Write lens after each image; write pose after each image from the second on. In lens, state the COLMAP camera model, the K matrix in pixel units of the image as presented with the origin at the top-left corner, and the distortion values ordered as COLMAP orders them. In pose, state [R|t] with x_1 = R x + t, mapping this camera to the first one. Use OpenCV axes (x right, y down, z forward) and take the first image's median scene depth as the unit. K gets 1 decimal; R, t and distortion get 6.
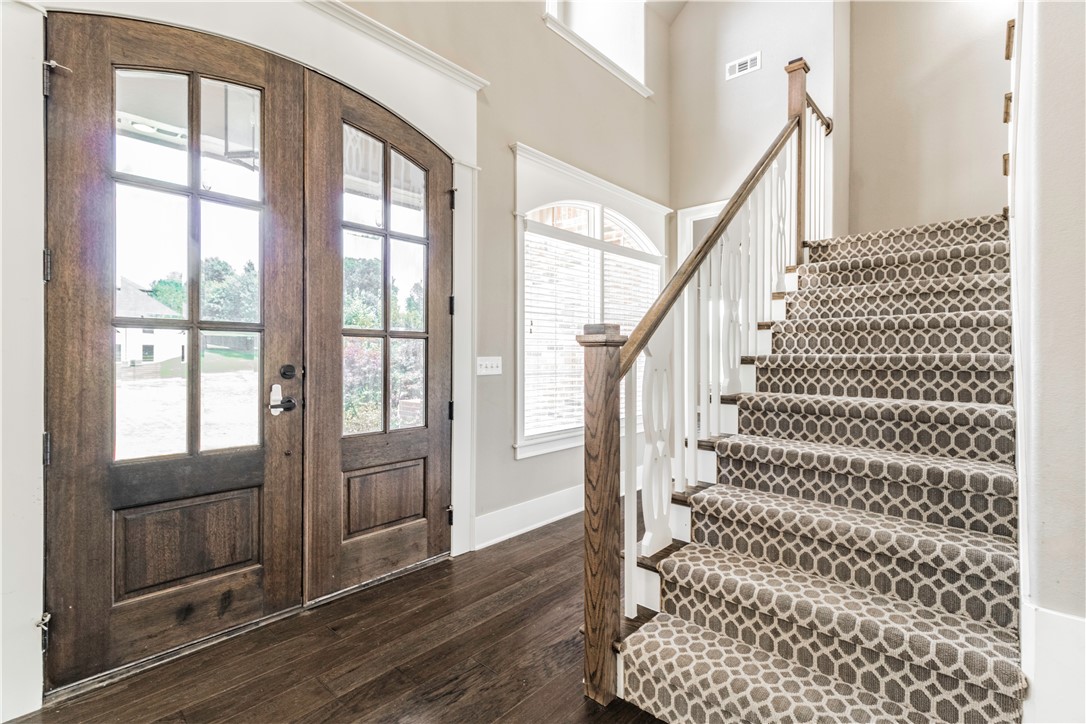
lens RADIAL K [[499.3, 0, 546.4], [0, 499.3, 359.6], [0, 0, 1]] dist [-0.002796, 0.002404]
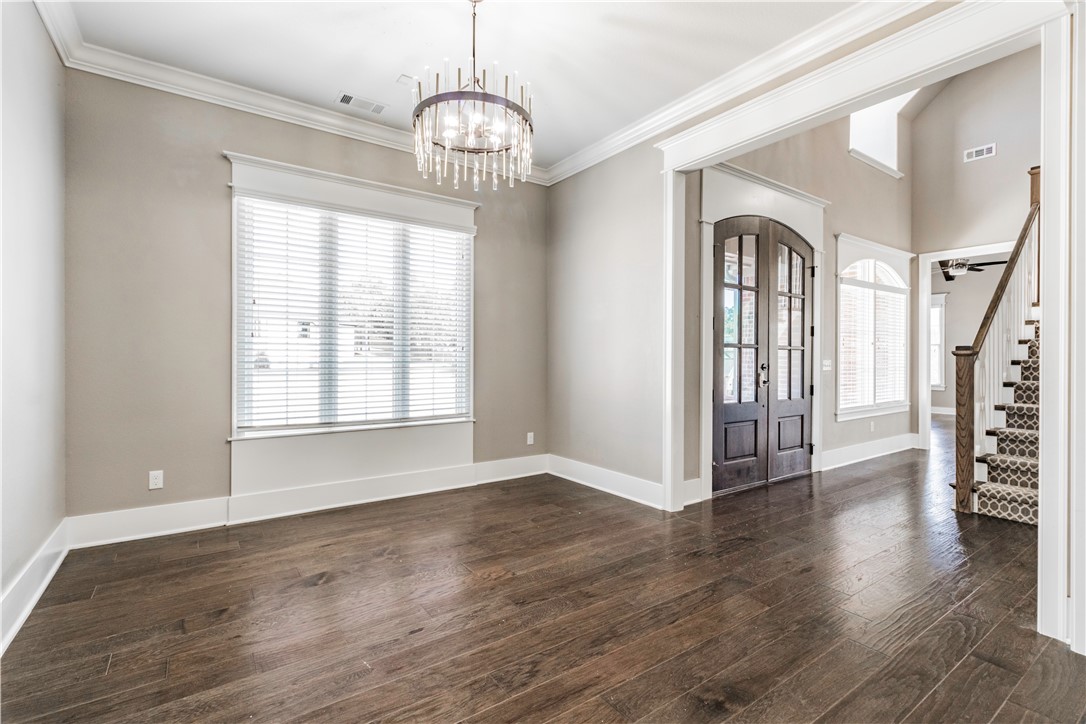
lens RADIAL K [[499.3, 0, 540.0], [0, 499.3, 359.3], [0, 0, 1]] dist [-0.002796, 0.002404]
pose [[0.975150, 0.003415, -0.221521, -0.746620], [-0.004357, 0.999983, -0.003765, 0.003631], [0.221505, 0.004636, 0.975148, -0.957067]]
